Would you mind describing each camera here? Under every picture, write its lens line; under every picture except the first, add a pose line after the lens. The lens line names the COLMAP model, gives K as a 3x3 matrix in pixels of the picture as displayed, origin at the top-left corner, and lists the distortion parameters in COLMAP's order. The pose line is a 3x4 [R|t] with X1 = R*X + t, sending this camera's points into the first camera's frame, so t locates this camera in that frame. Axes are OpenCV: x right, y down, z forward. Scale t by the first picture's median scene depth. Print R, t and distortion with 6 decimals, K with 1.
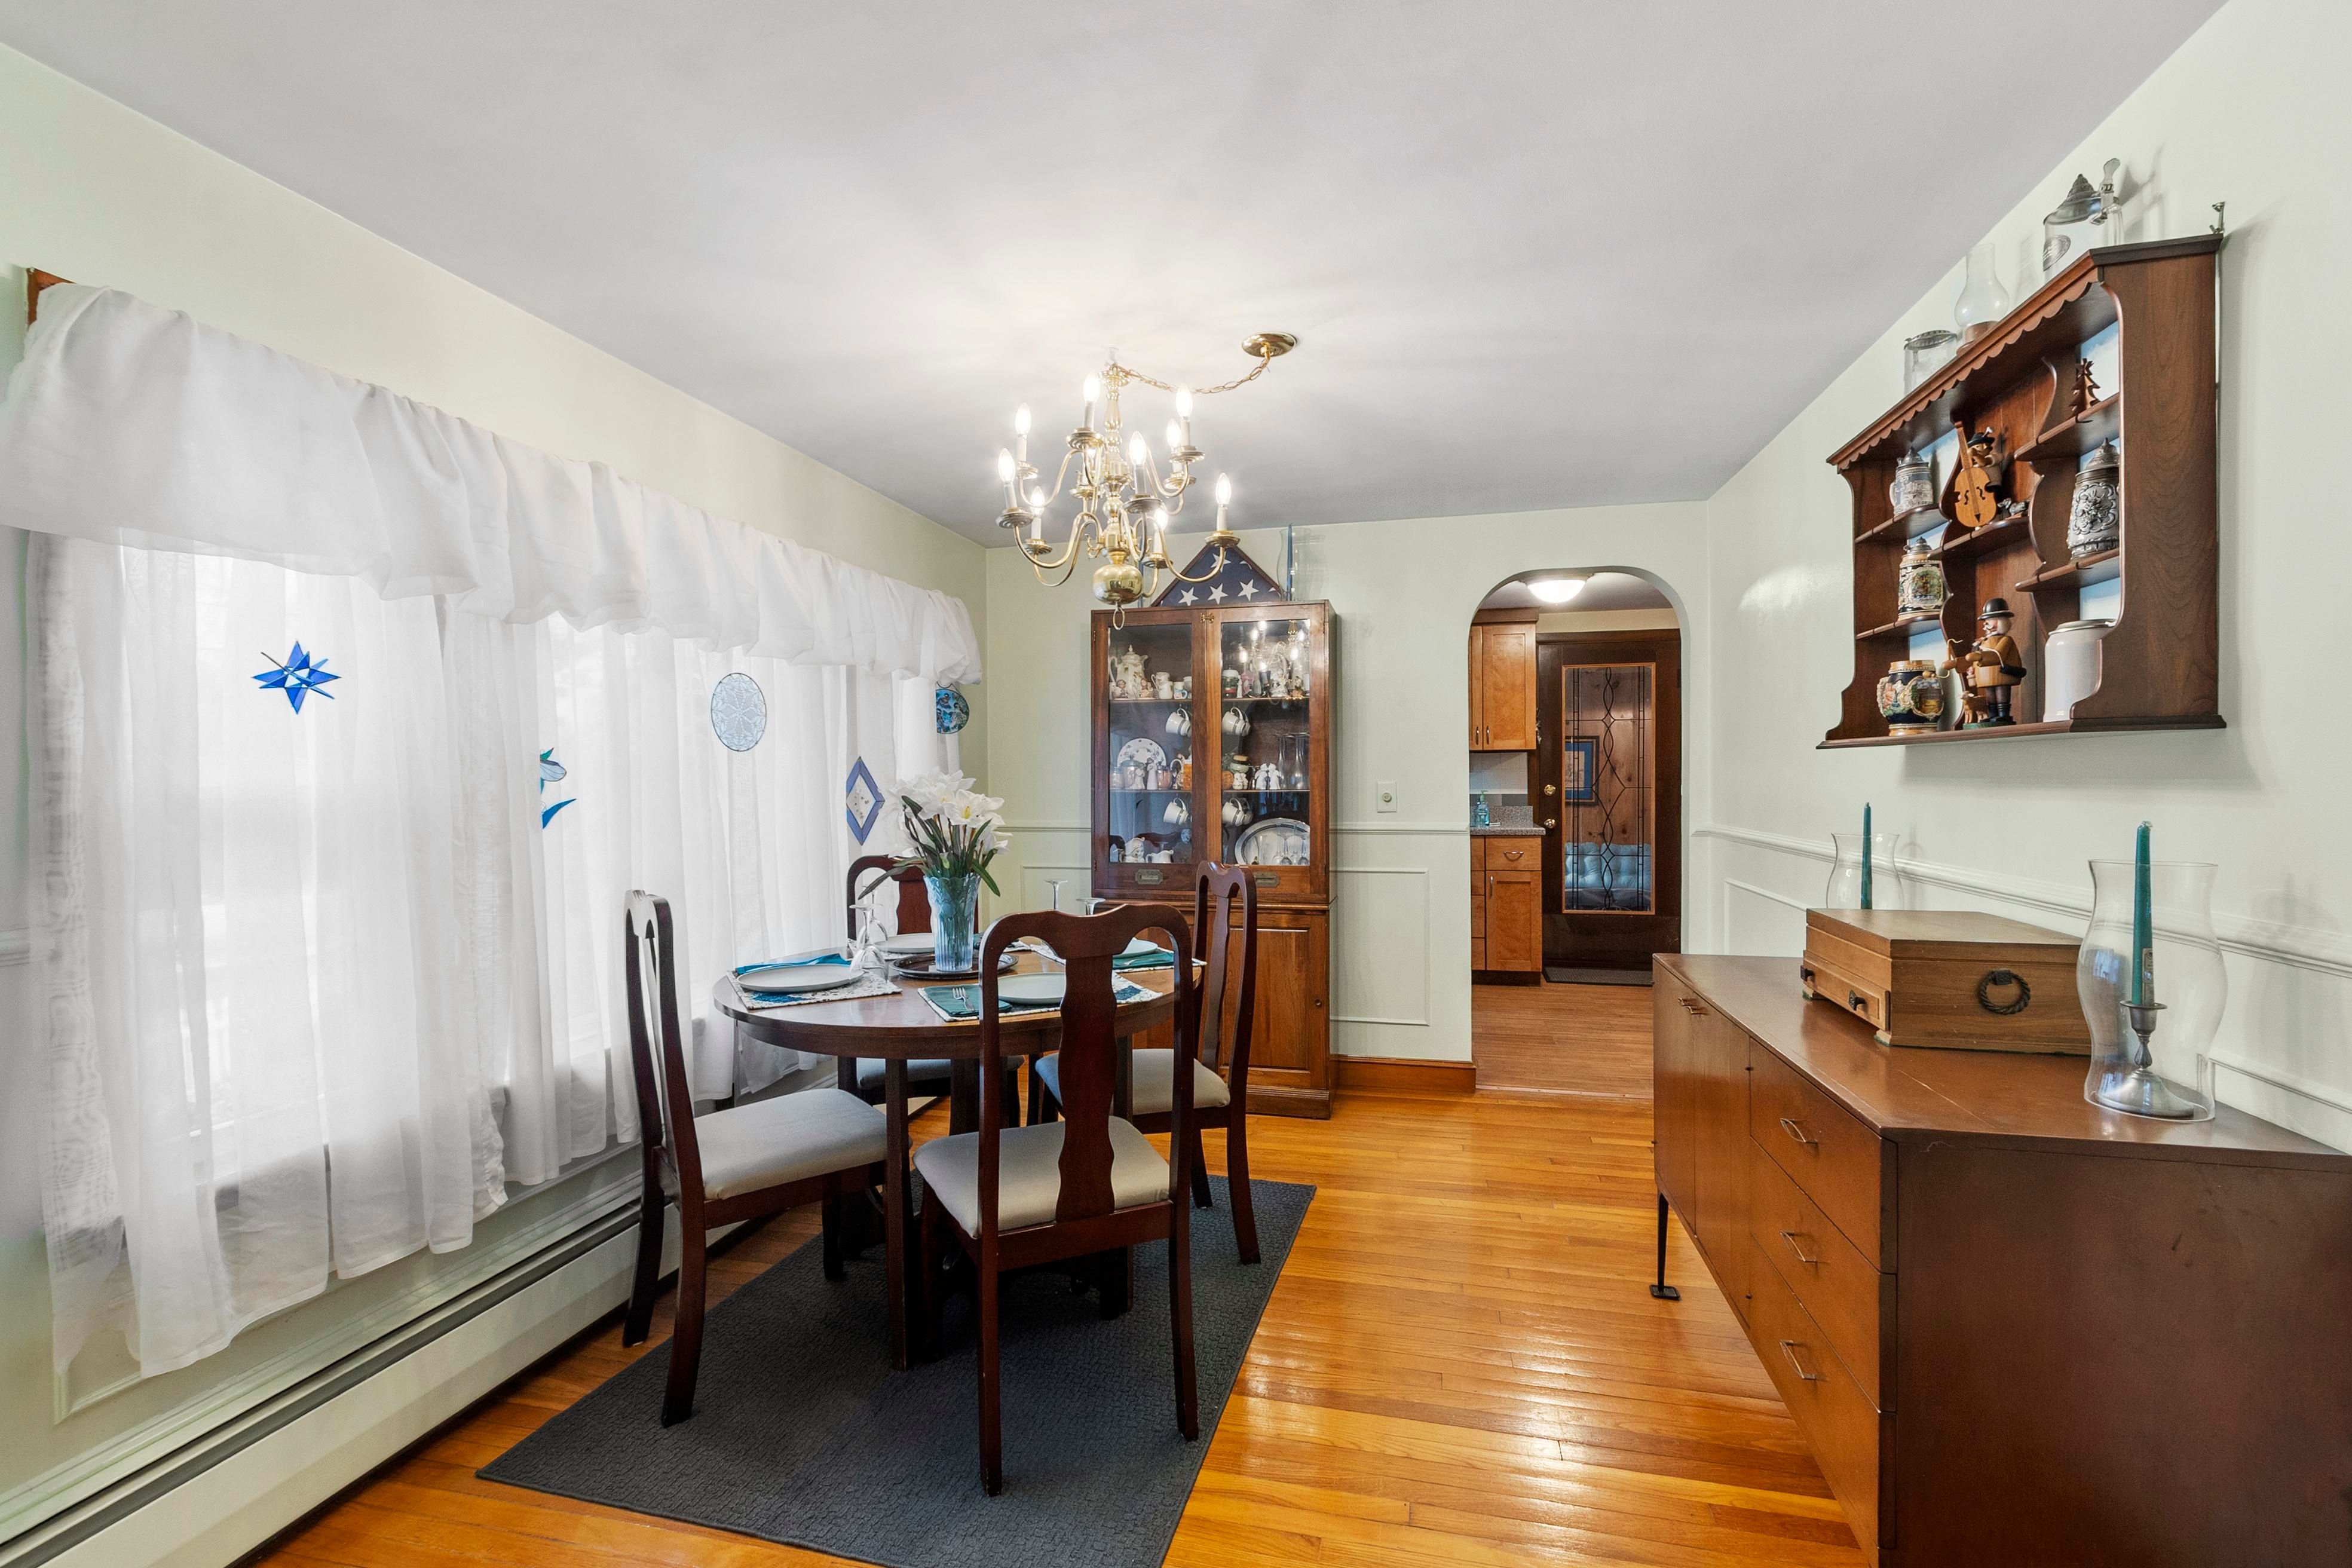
lens RADIAL K [[1019.9, 0, 1179.3], [0, 1019.9, 788.0], [0, 0, 1]] dist [-0.000650, -0.000019]
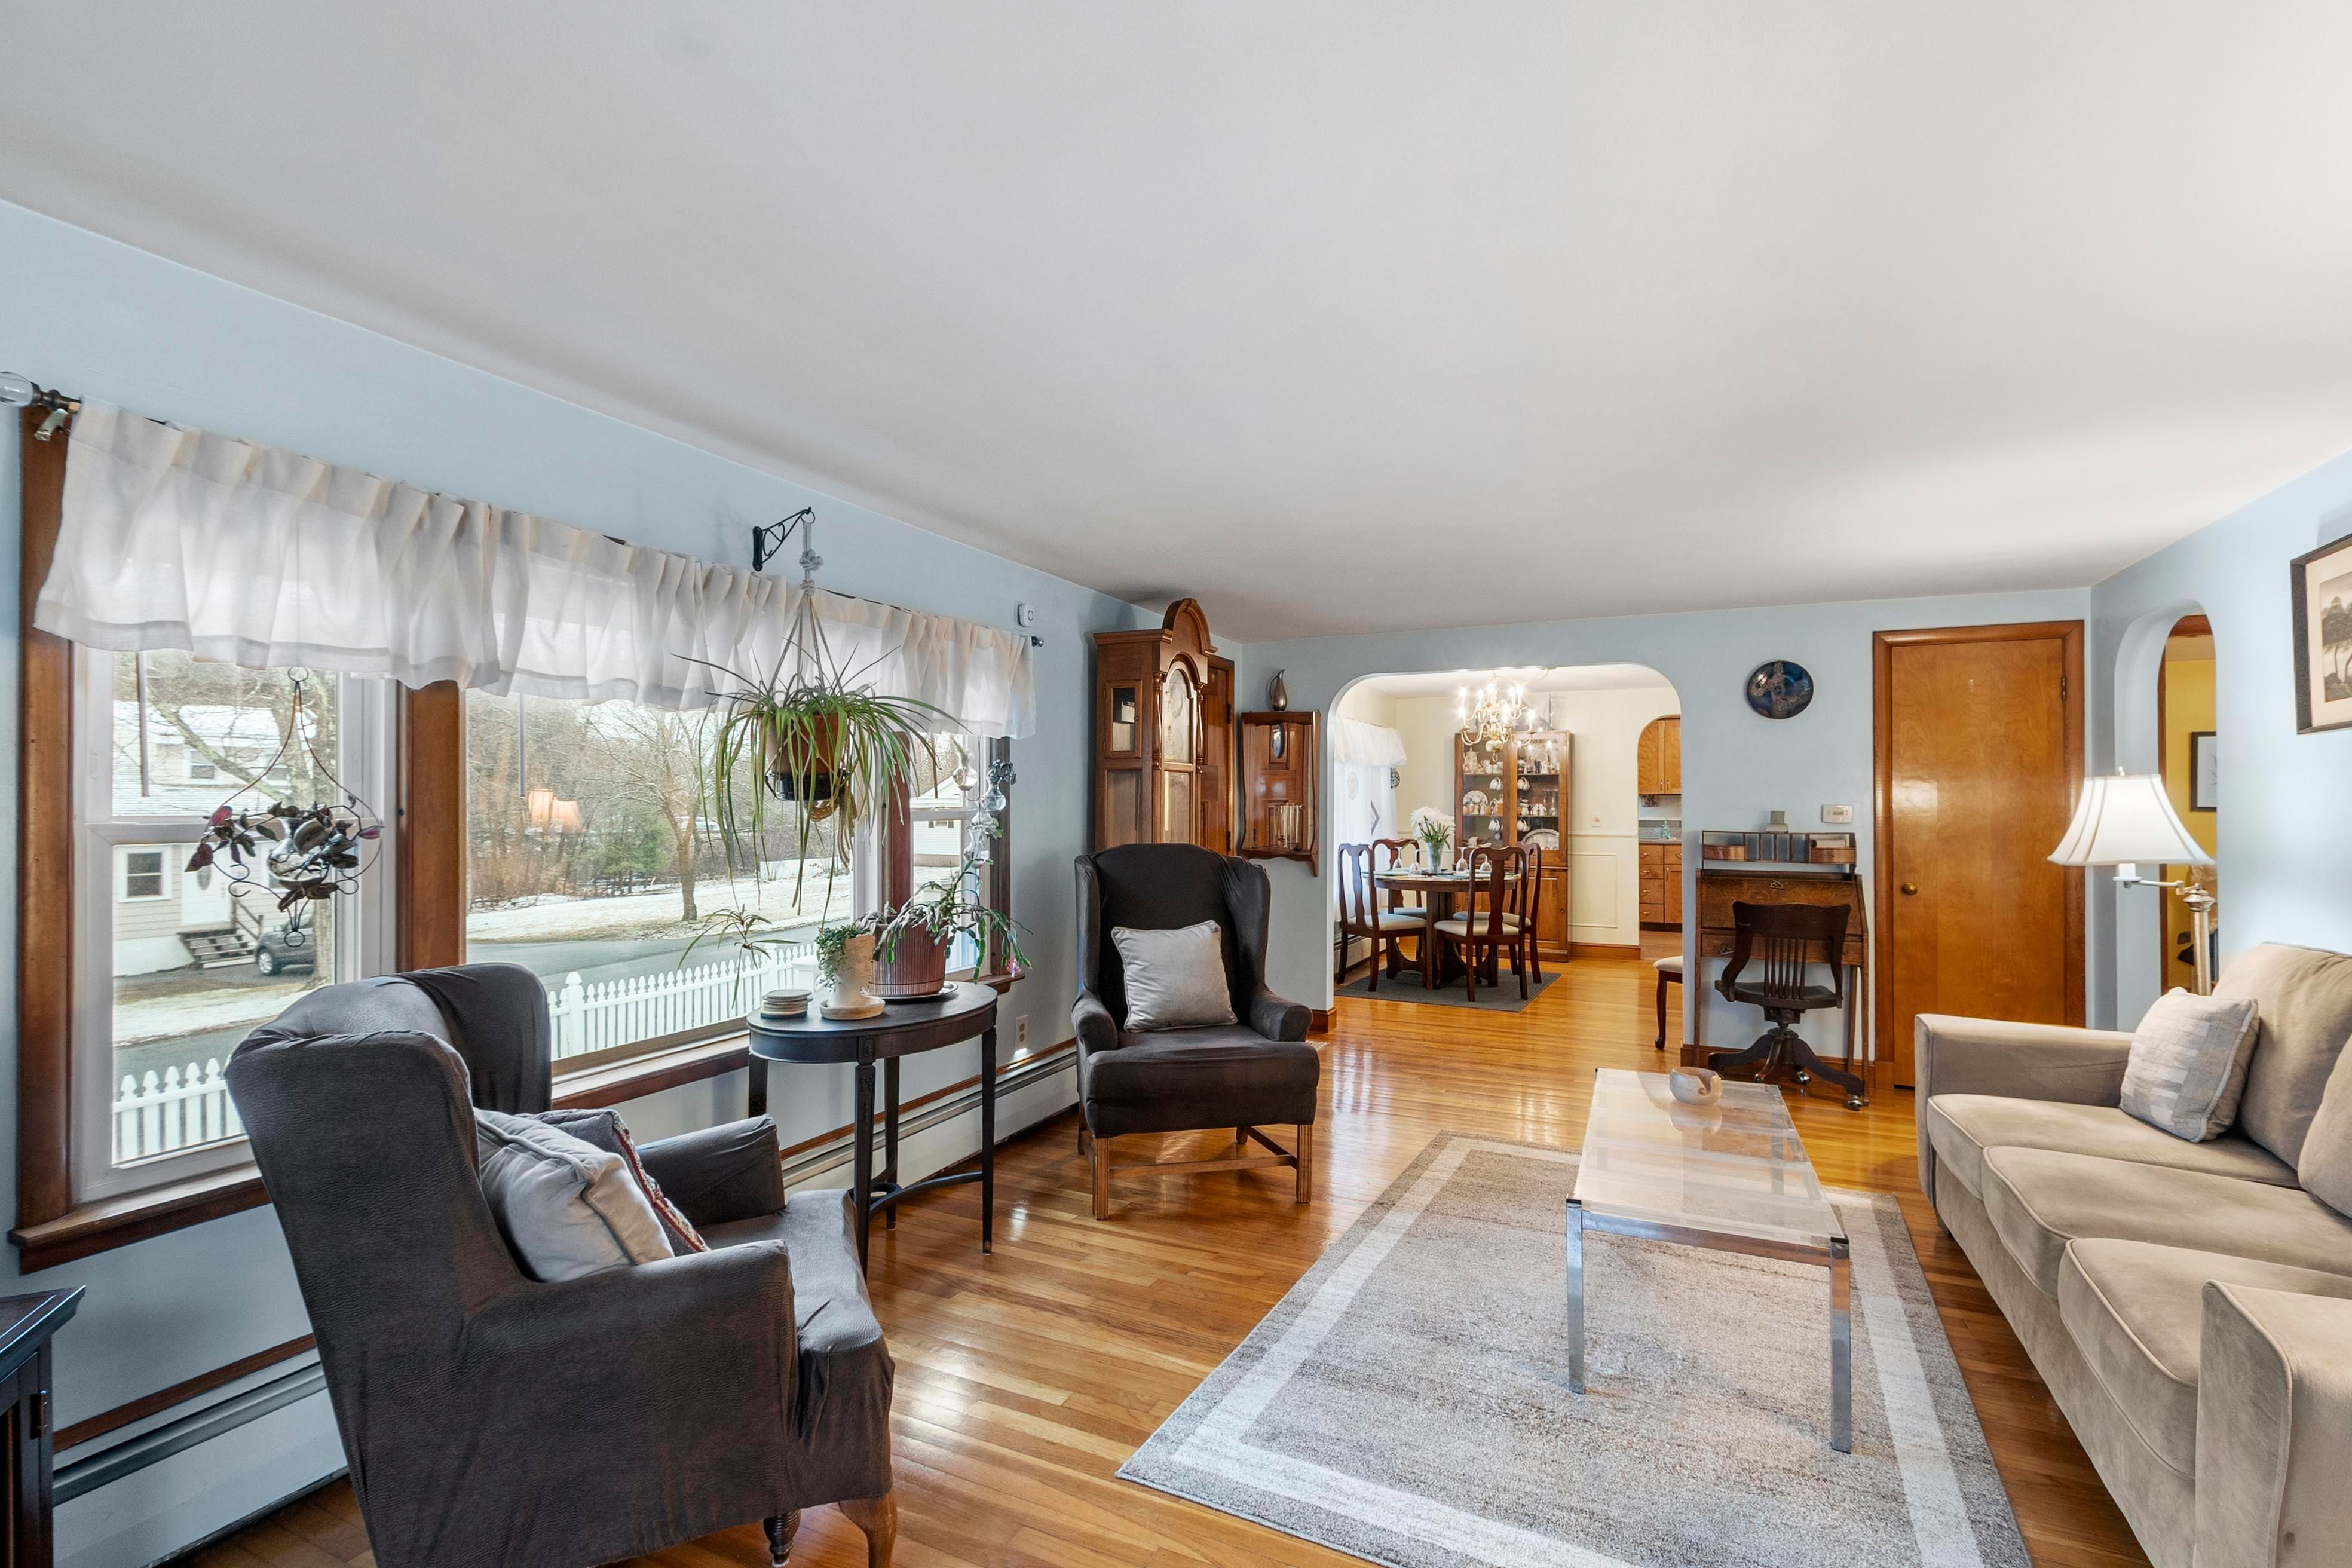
lens RADIAL K [[1078.4, 0, 1176.0], [0, 1078.4, 784.0], [0, 0, 1]] dist [-0.000915, 0.000151]
pose [[0.979168, 0.008378, -0.202880, -0.204556], [-0.013690, 0.999599, -0.024794, 0.002260], [0.202591, 0.027055, 0.978890, -1.411396]]
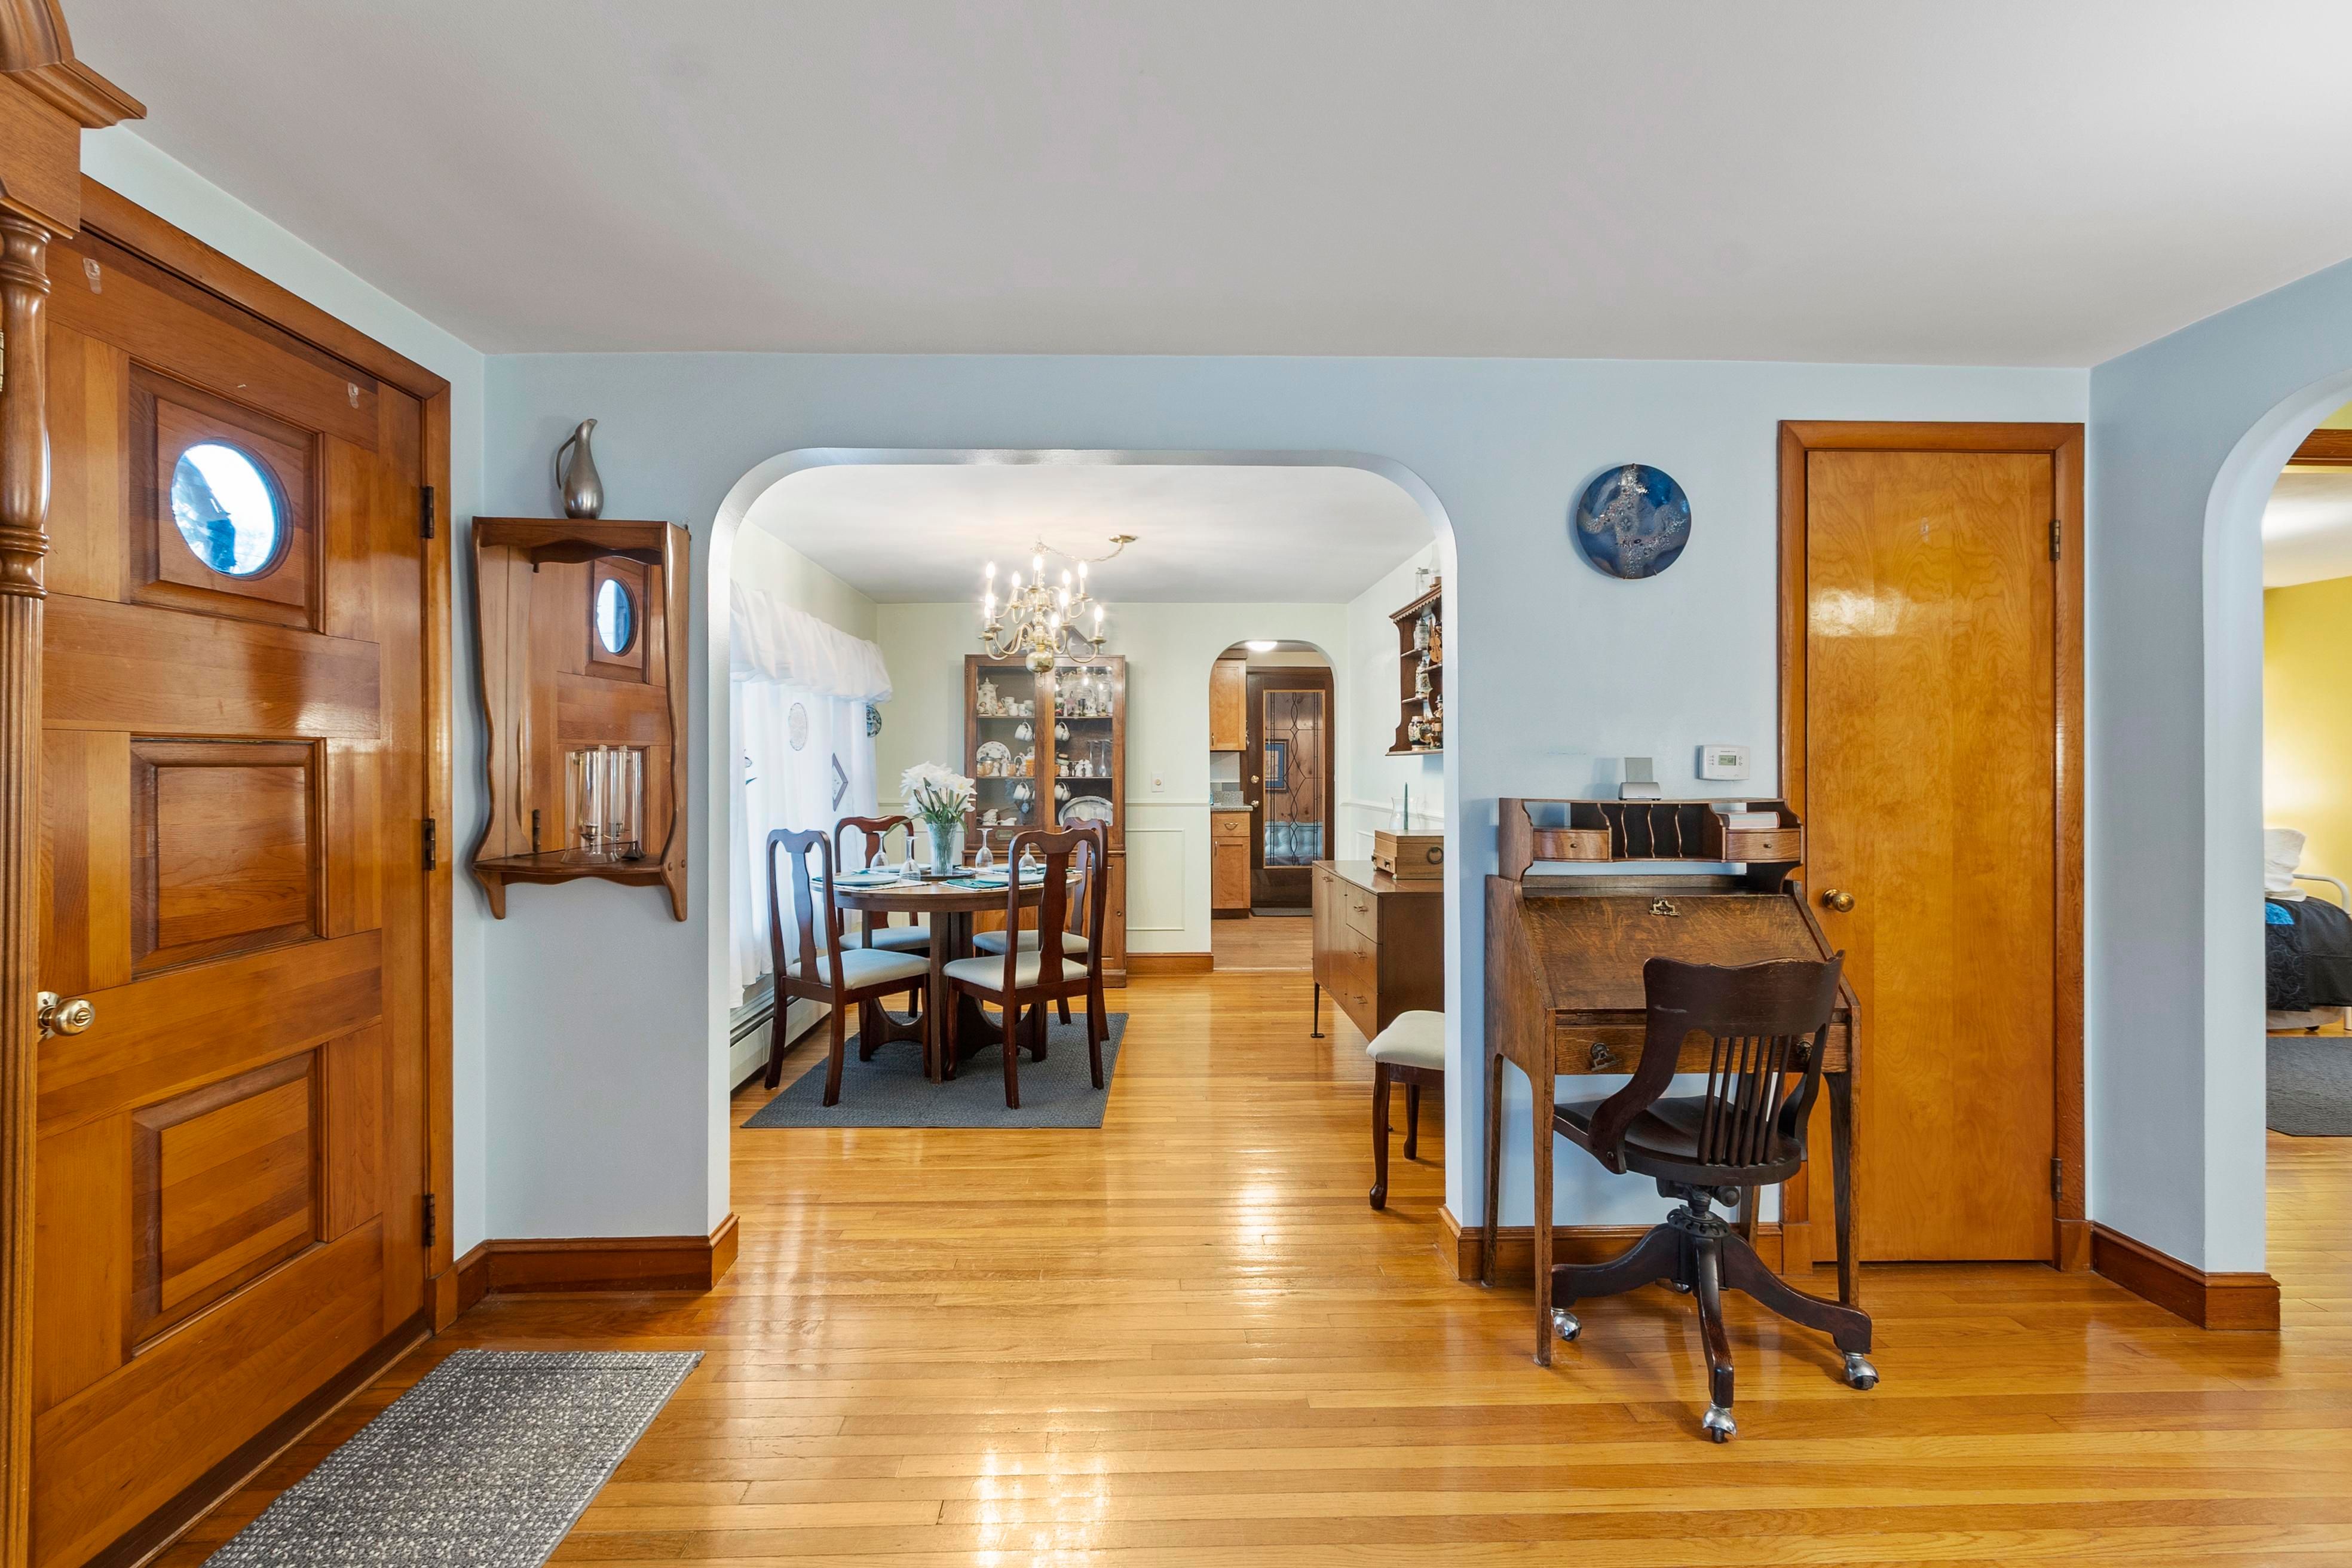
lens RADIAL K [[1033.4, 0, 1150.5], [0, 1033.4, 763.4], [0, 0, 1]] dist [0.000332, 0.000116]
pose [[0.967485, 0.007500, 0.252817, -0.205012], [-0.003156, 0.999840, -0.017585, 0.008436], [-0.252909, 0.016216, 0.967354, -0.510868]]
